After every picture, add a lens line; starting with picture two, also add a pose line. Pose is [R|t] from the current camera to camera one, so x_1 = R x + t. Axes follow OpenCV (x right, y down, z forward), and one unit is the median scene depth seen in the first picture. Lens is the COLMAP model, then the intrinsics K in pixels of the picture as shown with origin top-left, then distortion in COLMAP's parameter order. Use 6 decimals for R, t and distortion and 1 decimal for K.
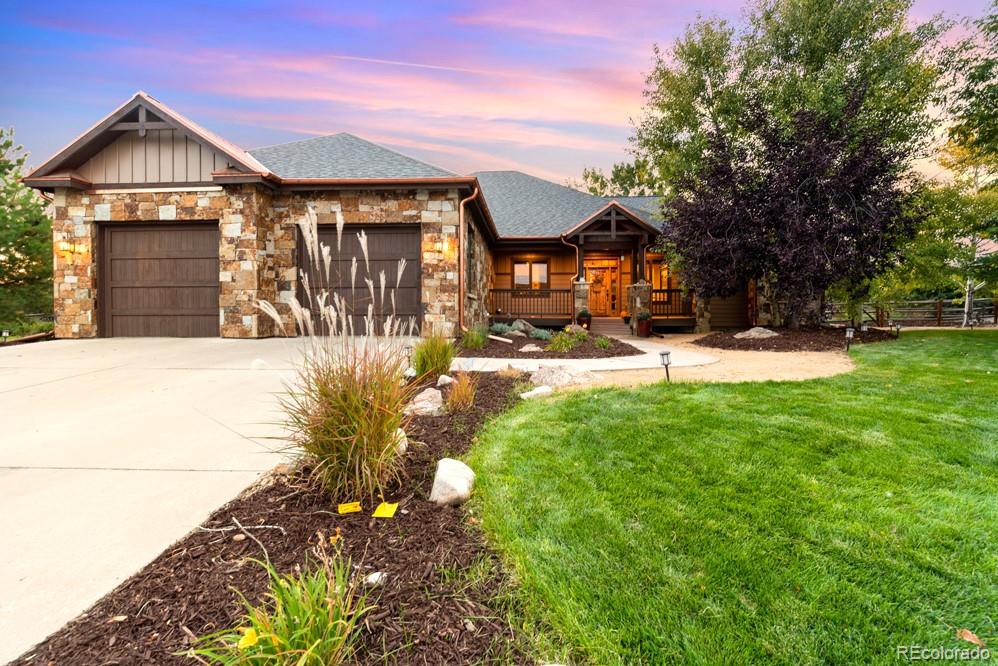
lens RADIAL K [[440.0, 0, 501.8], [0, 440.0, 330.9], [0, 0, 1]] dist [0.000846, -0.000019]
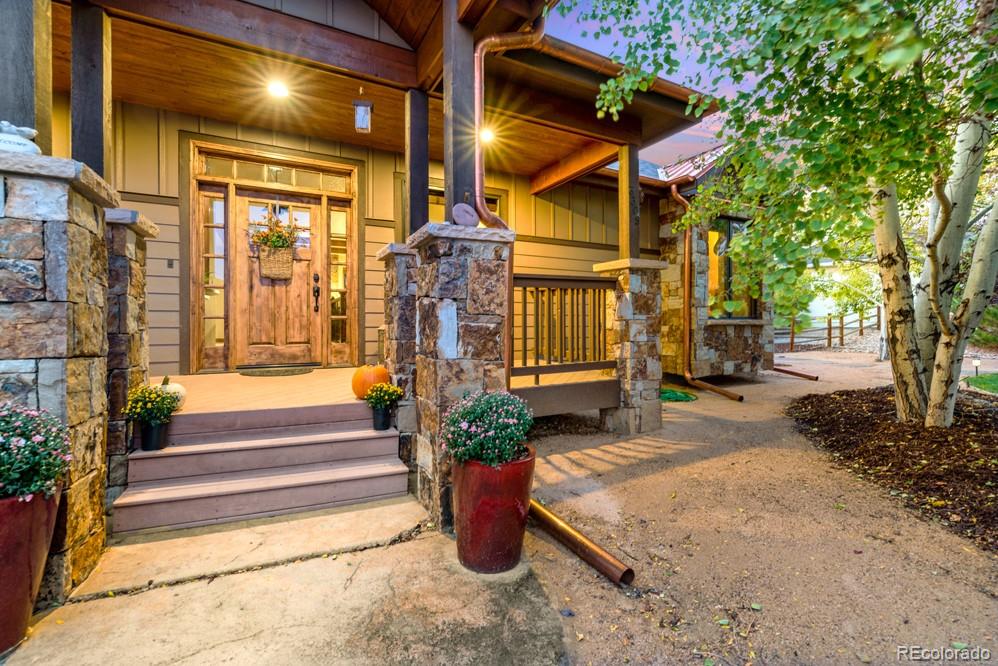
lens RADIAL K [[440.0, 0, 499.8], [0, 440.0, 334.0], [0, 0, 1]] dist [0.000846, -0.000019]
pose [[0.864085, -0.006110, 0.503309, 1.234505], [0.010807, 0.999921, -0.006414, -0.319033], [-0.503230, 0.010981, 0.864083, 4.303196]]
